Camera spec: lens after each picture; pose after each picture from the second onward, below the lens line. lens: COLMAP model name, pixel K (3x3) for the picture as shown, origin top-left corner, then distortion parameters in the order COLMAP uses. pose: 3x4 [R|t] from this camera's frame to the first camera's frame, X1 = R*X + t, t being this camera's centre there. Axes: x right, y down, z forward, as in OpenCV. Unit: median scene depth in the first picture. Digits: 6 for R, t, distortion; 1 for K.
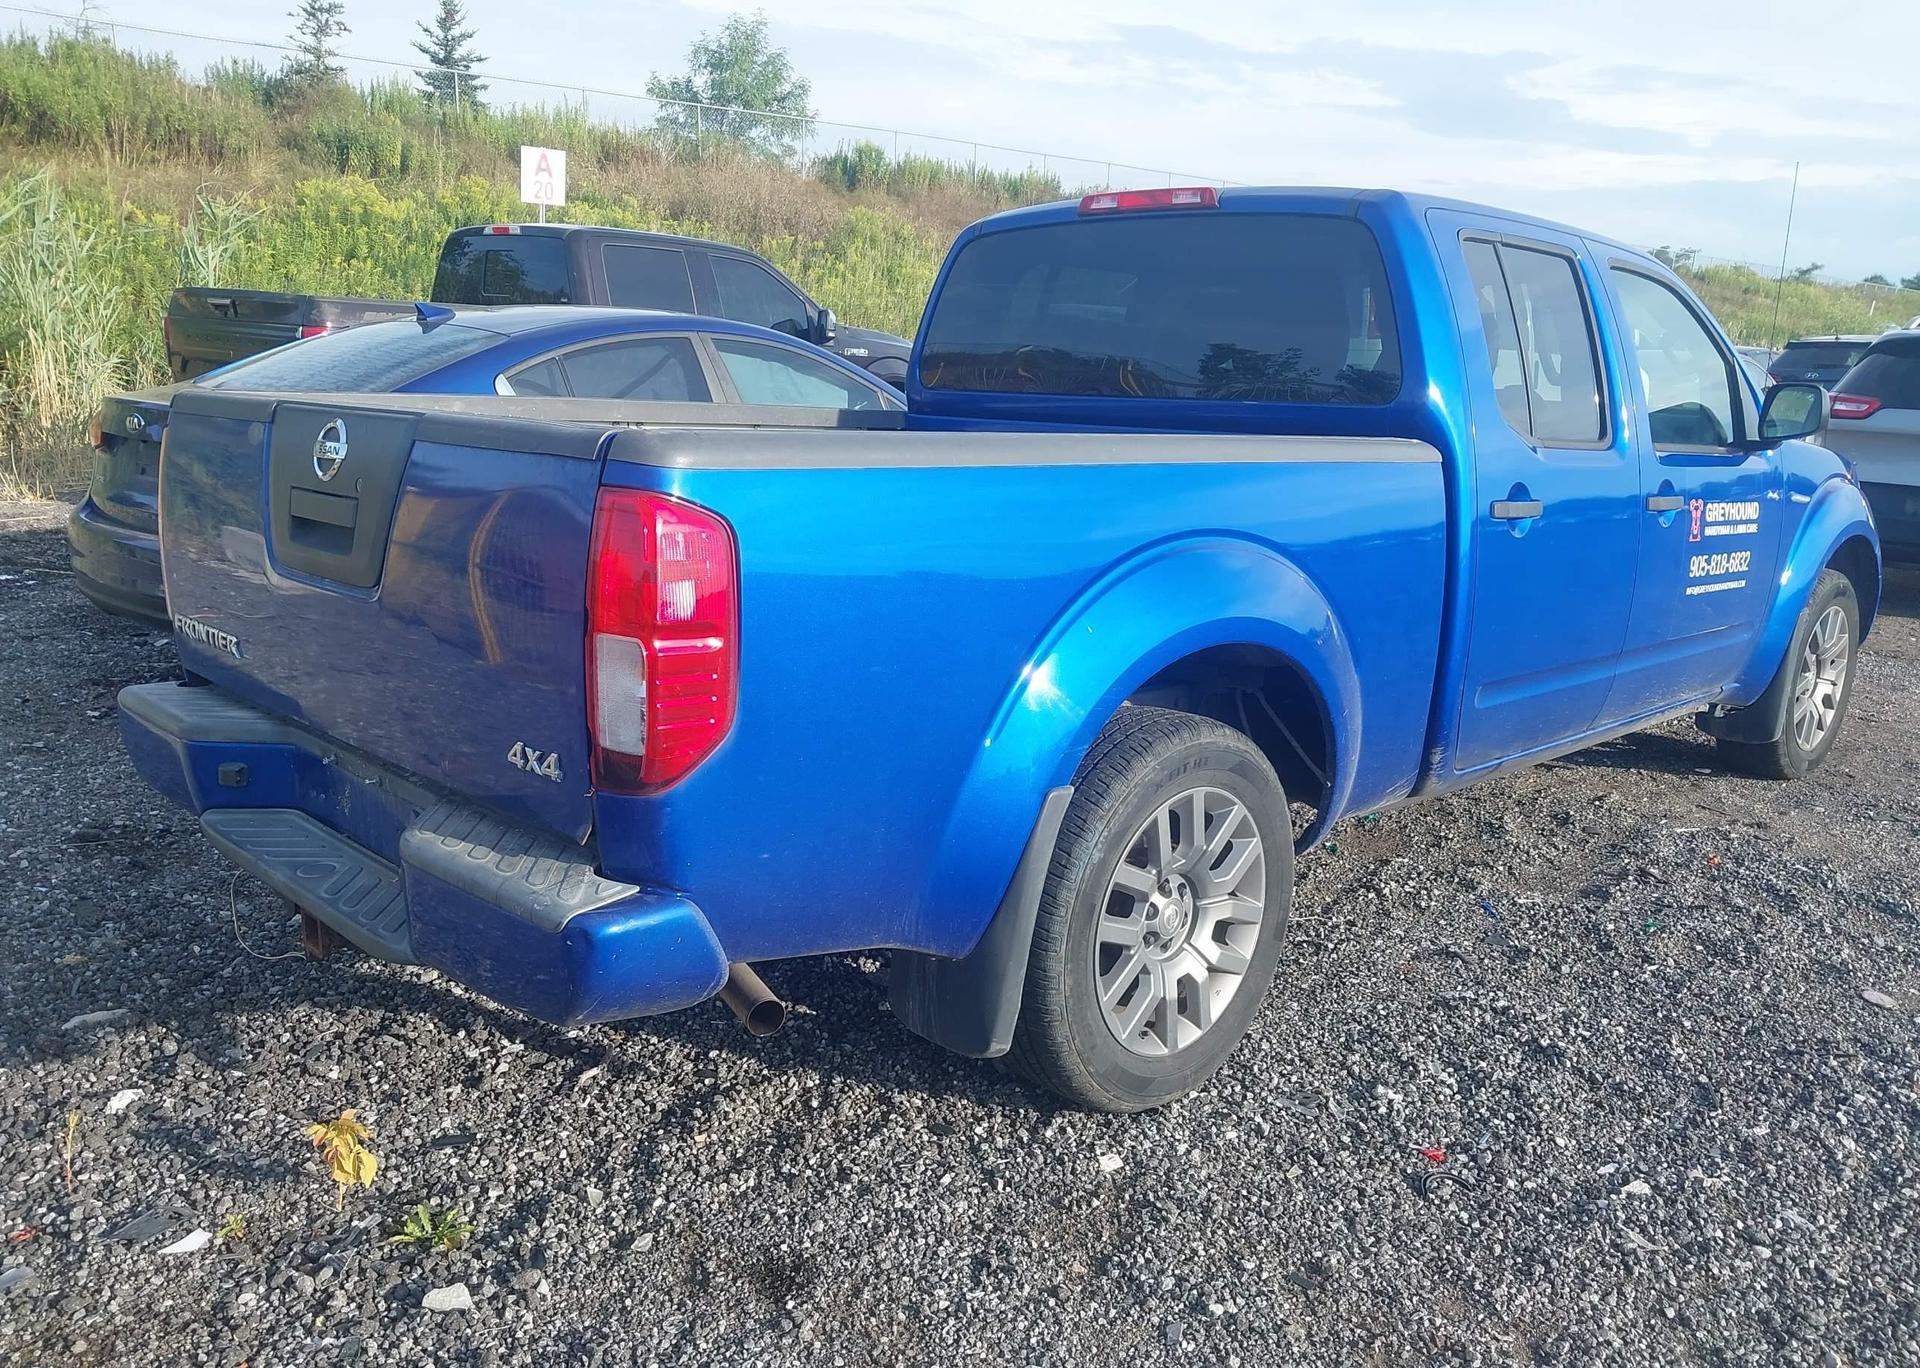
lens RADIAL K [[1525.8, 0, 968.0], [0, 1525.8, 698.6], [0, 0, 1]] dist [0.007636, -0.010058]
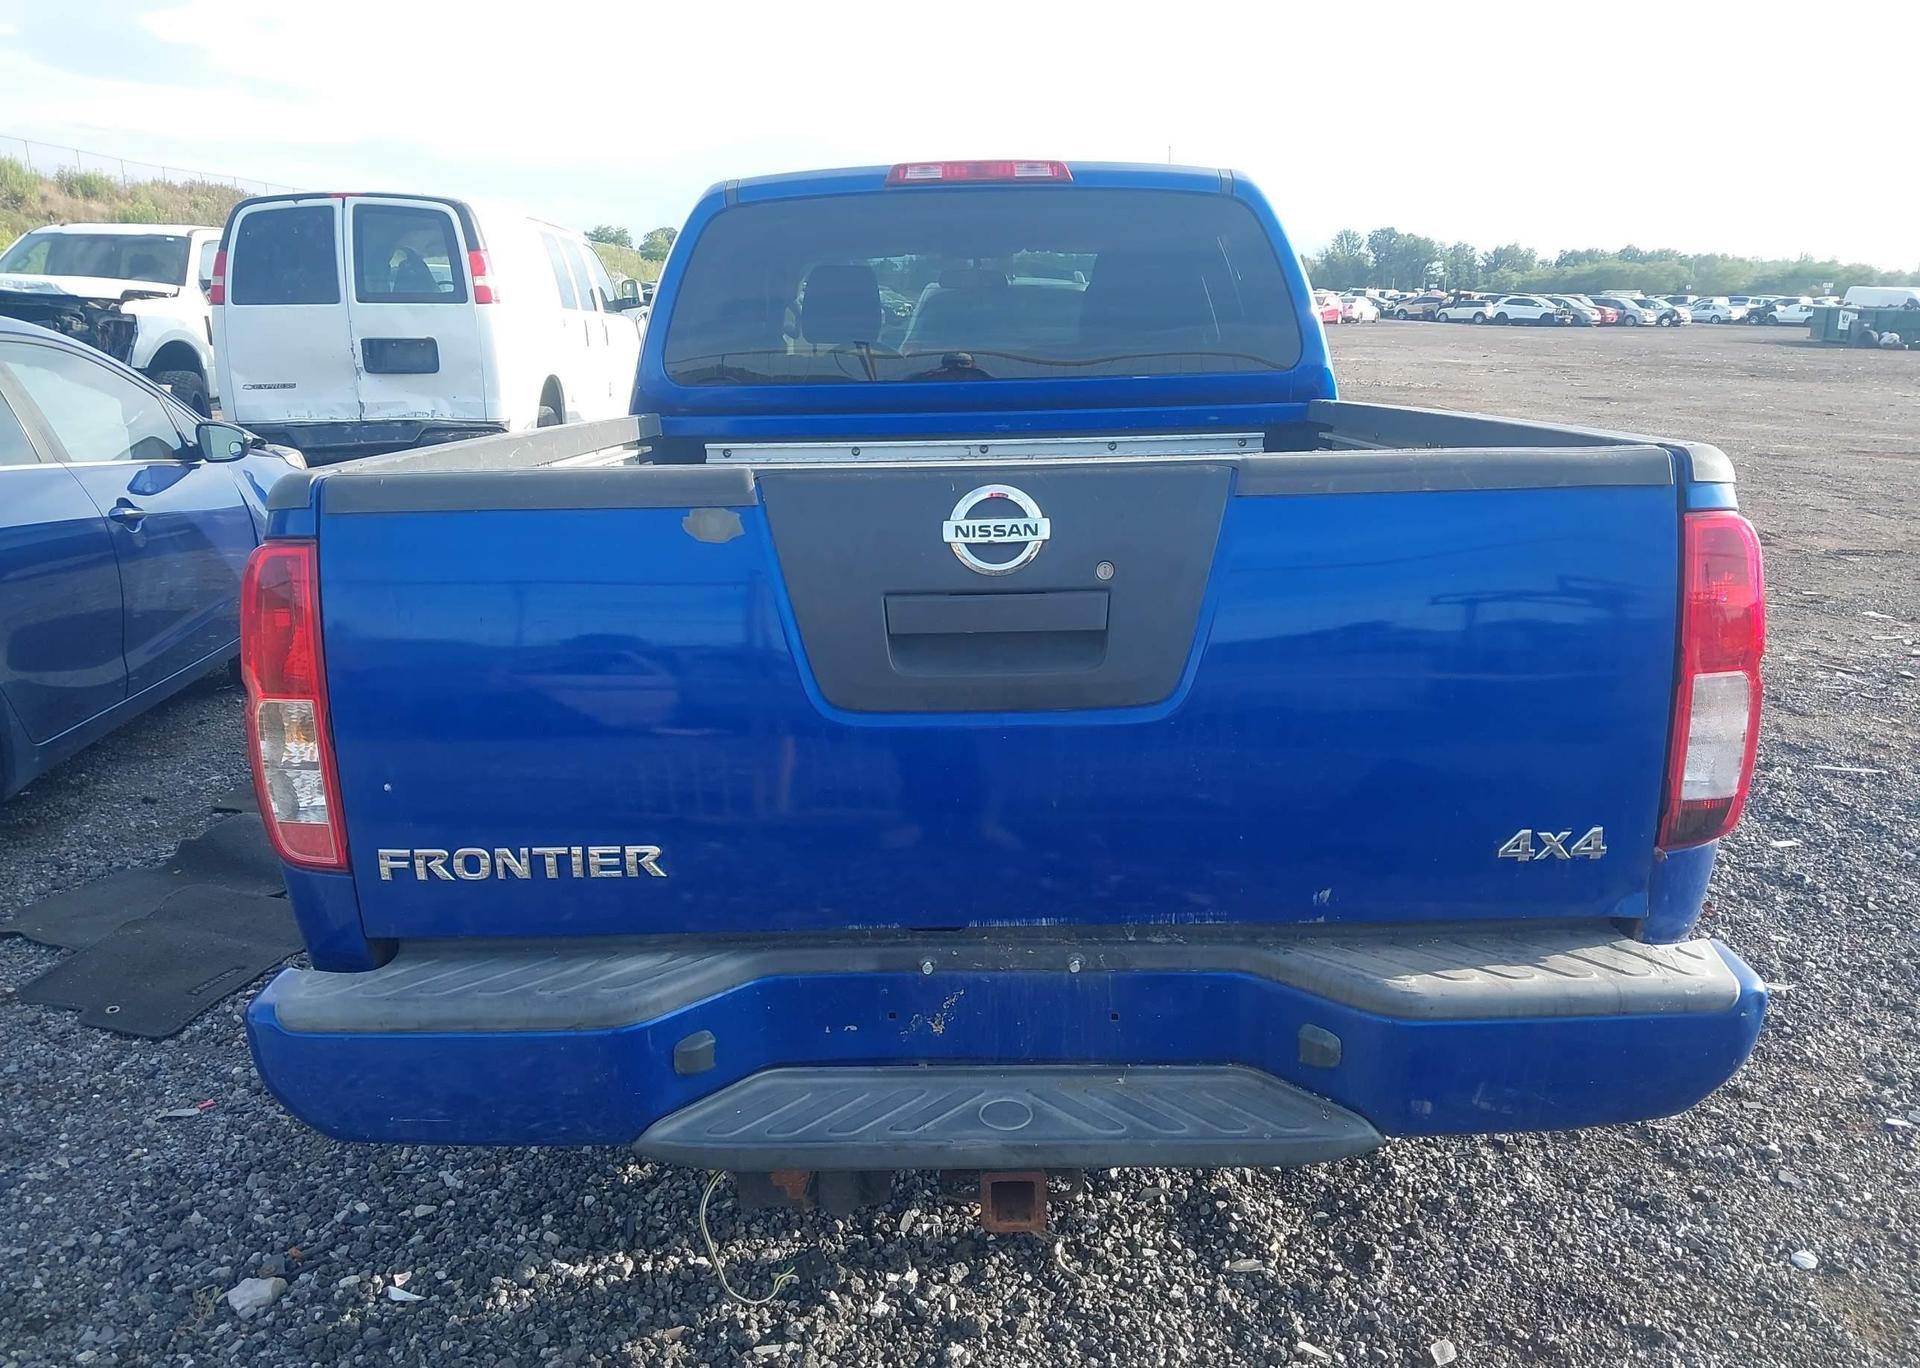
lens RADIAL K [[1525.8, 0, 950.9], [0, 1525.8, 684.5], [0, 0, 1]] dist [0.007636, -0.010058]
pose [[0.708858, -0.202580, 0.675634, -0.977710], [0.188693, 0.977421, 0.095096, -0.172994], [-0.679643, 0.060078, 0.731078, 0.540168]]
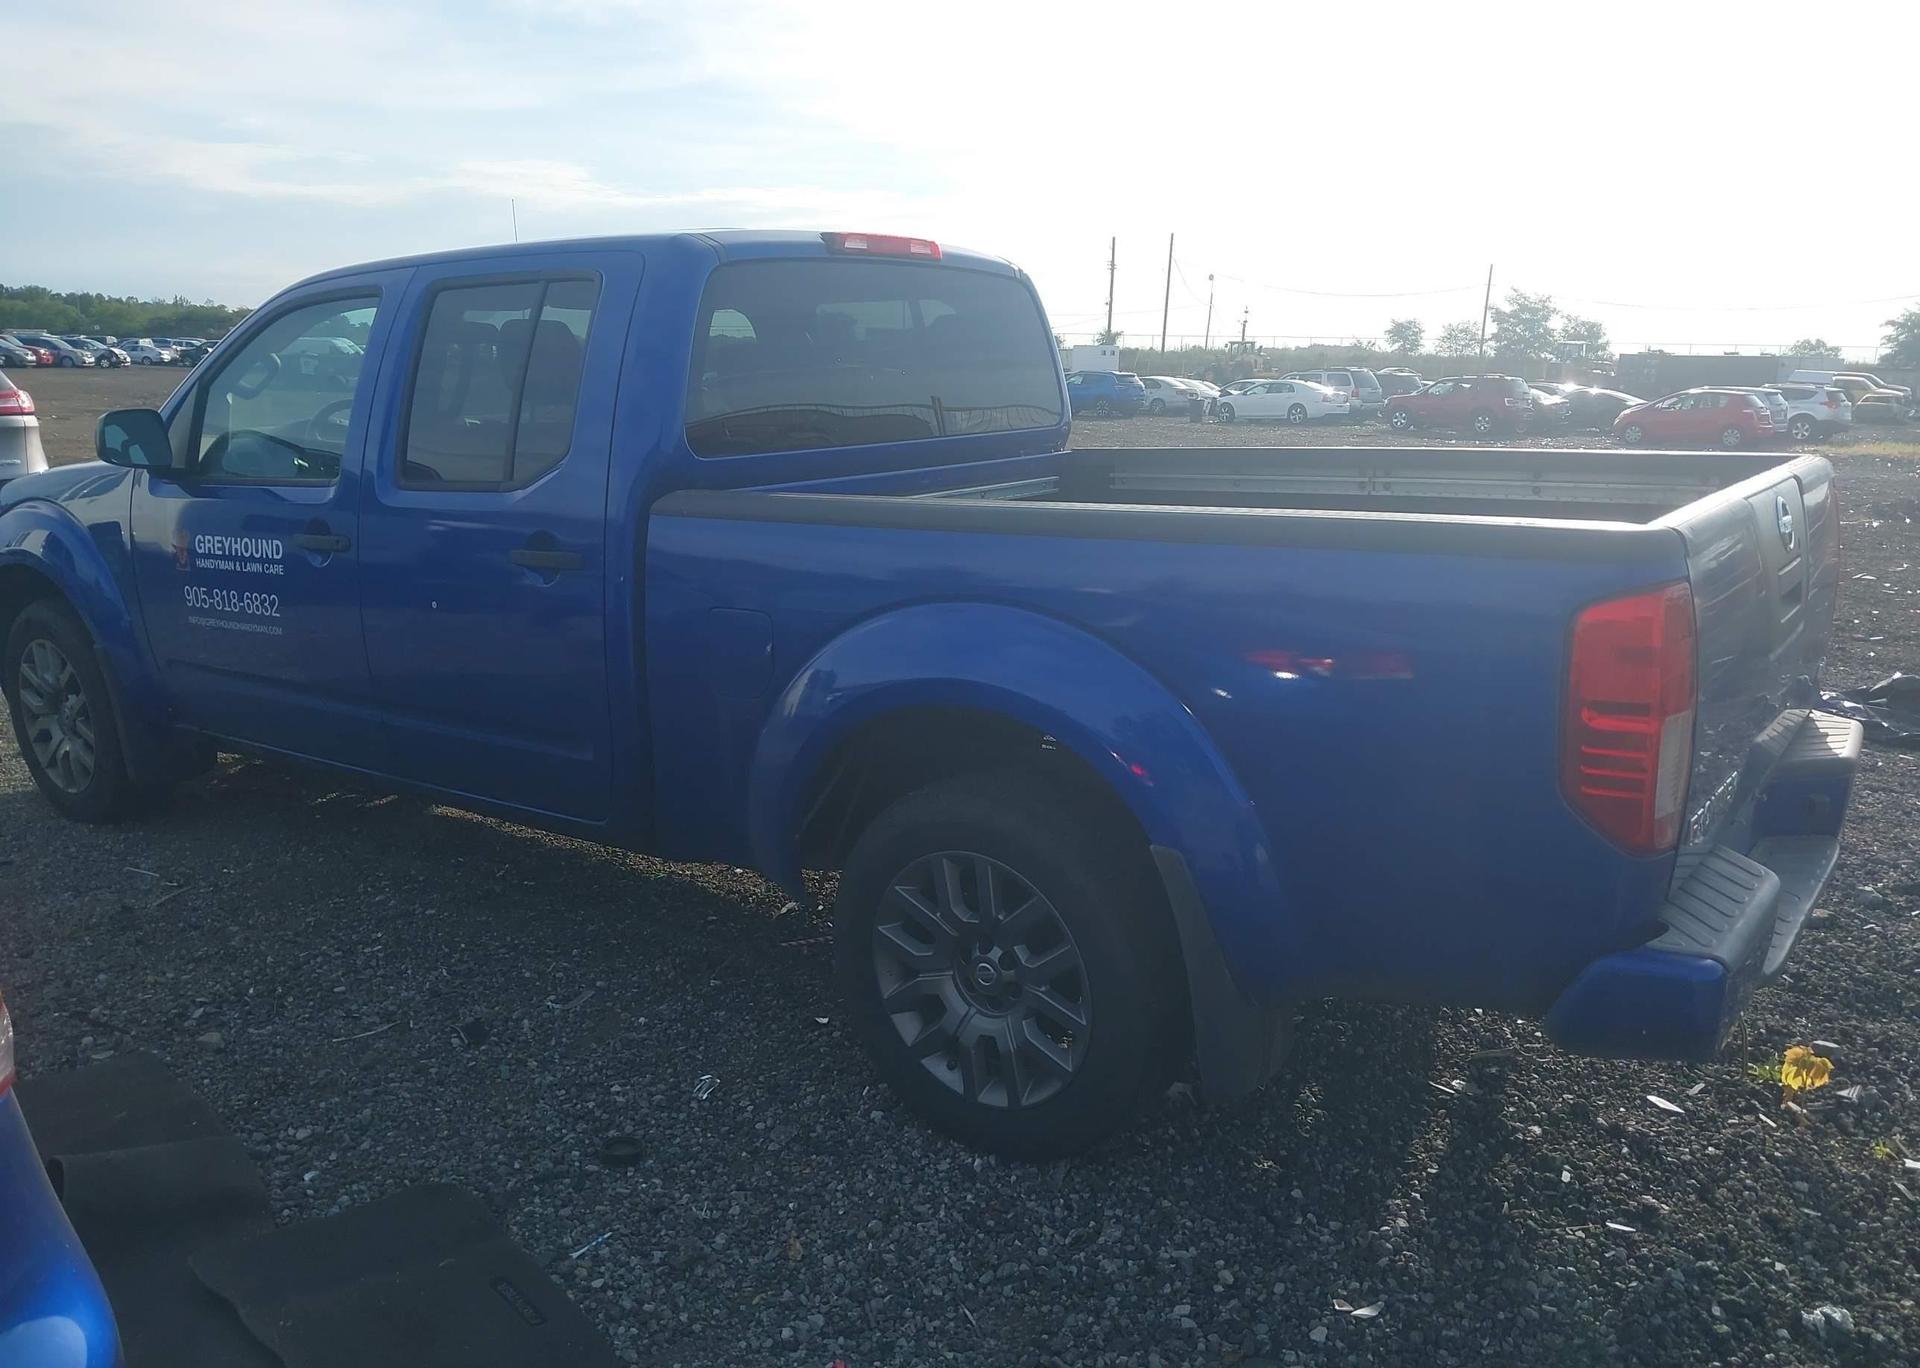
lens RADIAL K [[1525.8, 0, 956.0], [0, 1525.8, 680.4], [0, 0, 1]] dist [0.007636, -0.010058]
pose [[-0.164362, -0.238135, 0.957223, -1.503524], [0.210264, 0.939659, 0.269869, -0.512849], [-0.963729, 0.245626, -0.104373, 1.834920]]
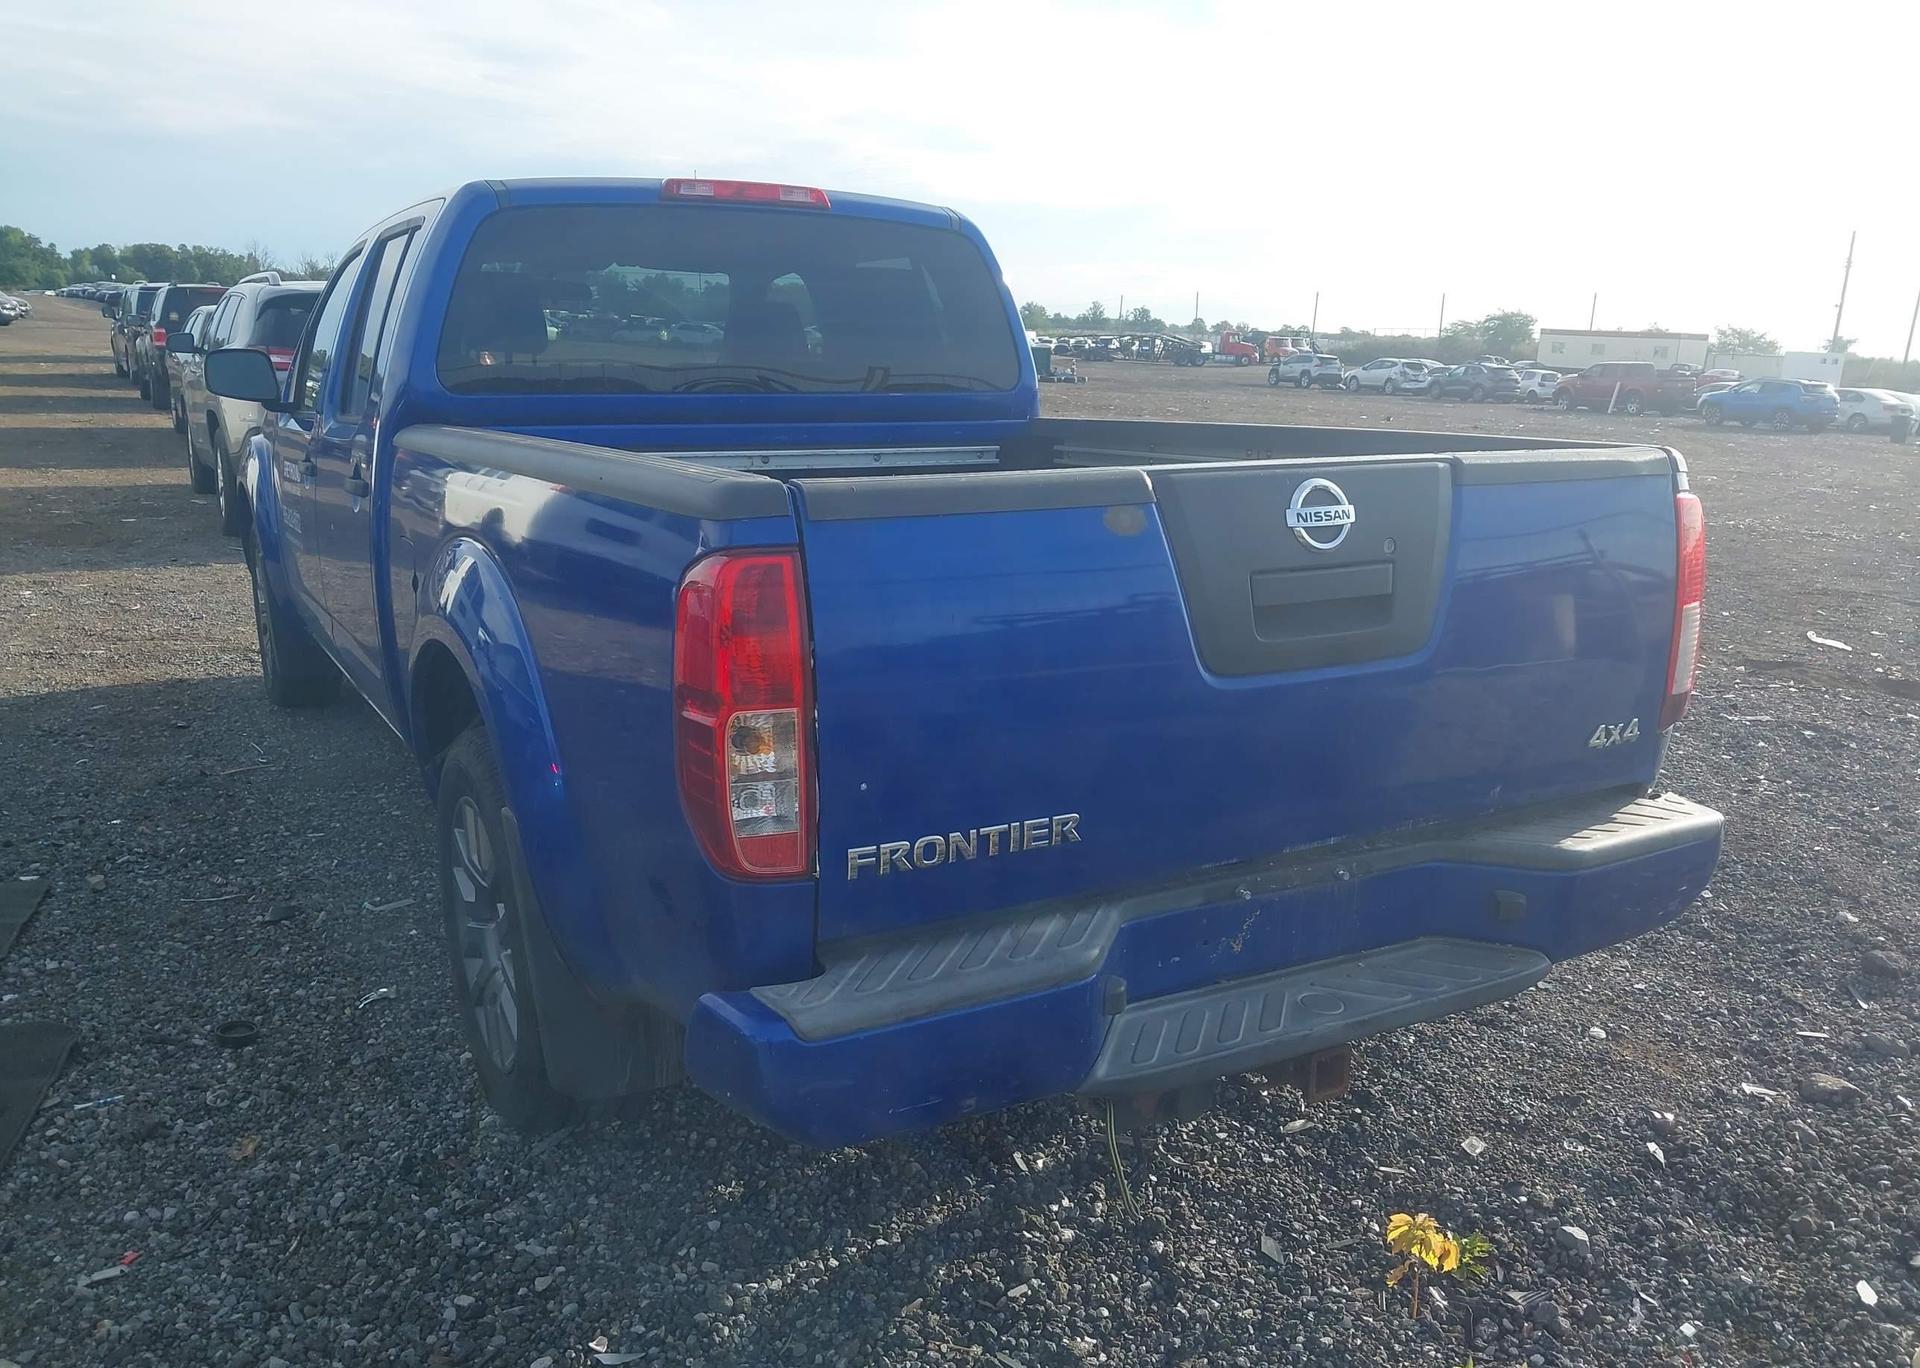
lens RADIAL K [[1525.8, 0, 967.6], [0, 1525.8, 683.9], [0, 0, 1]] dist [0.007636, -0.010058]
pose [[0.259951, -0.234903, 0.936614, -1.366419], [0.198014, 0.962314, 0.186391, -0.285554], [-0.945101, 0.137010, 0.296668, 1.008316]]
